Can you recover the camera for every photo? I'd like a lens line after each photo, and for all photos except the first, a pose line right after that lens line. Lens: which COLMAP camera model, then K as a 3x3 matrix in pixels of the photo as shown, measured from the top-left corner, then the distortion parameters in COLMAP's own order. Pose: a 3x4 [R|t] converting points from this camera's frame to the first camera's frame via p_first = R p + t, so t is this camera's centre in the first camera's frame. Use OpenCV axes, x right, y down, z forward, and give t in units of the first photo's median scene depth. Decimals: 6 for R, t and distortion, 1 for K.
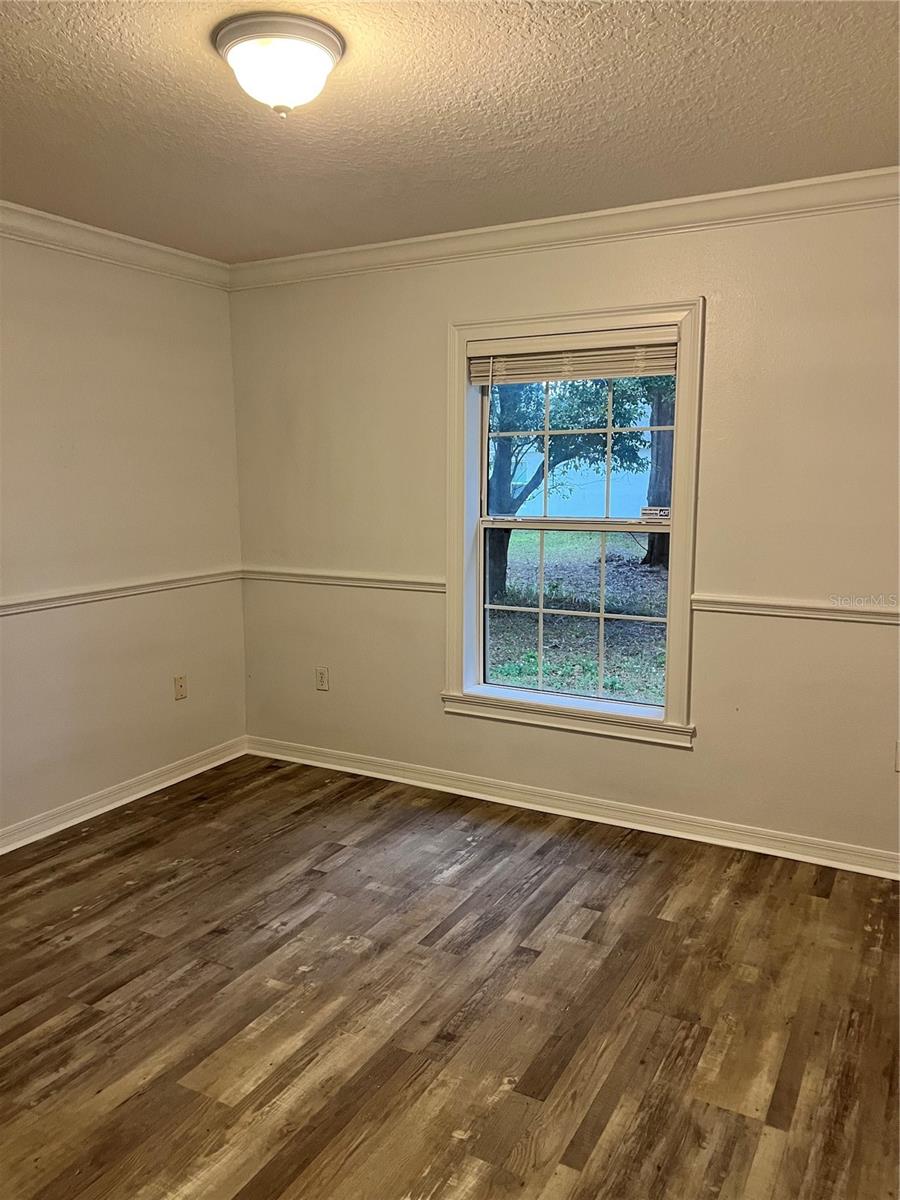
lens RADIAL K [[911.3, 0, 450.0], [0, 911.3, 600.0], [0, 0, 1]] dist [-0.007331, -0.016519]
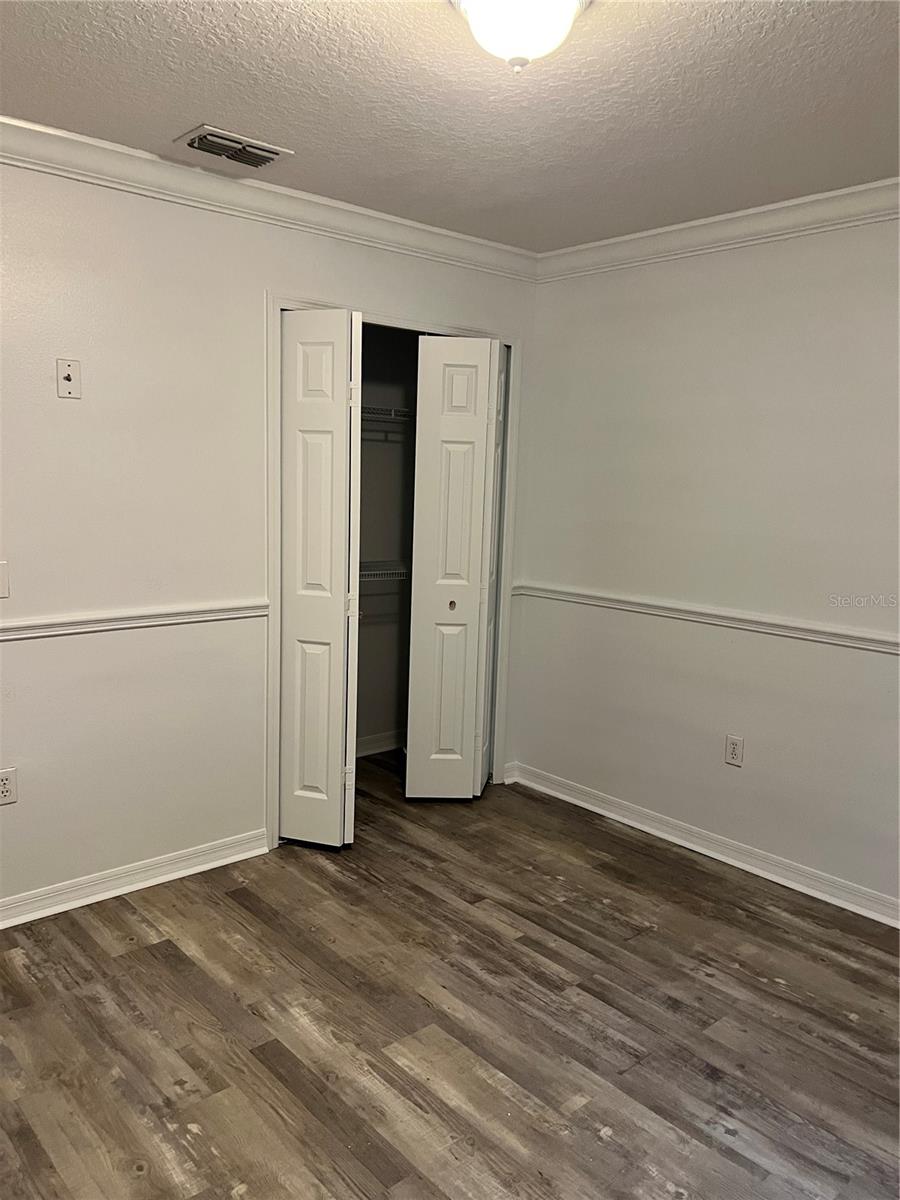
lens RADIAL K [[902.1, 0, 450.0], [0, 902.1, 600.0], [0, 0, 1]] dist [0.046418, -0.055014]
pose [[-0.346957, 0.126184, -0.929354, 0.592190], [-0.155883, 0.969367, 0.189812, -0.172937], [0.924836, 0.210727, -0.316658, 1.107008]]
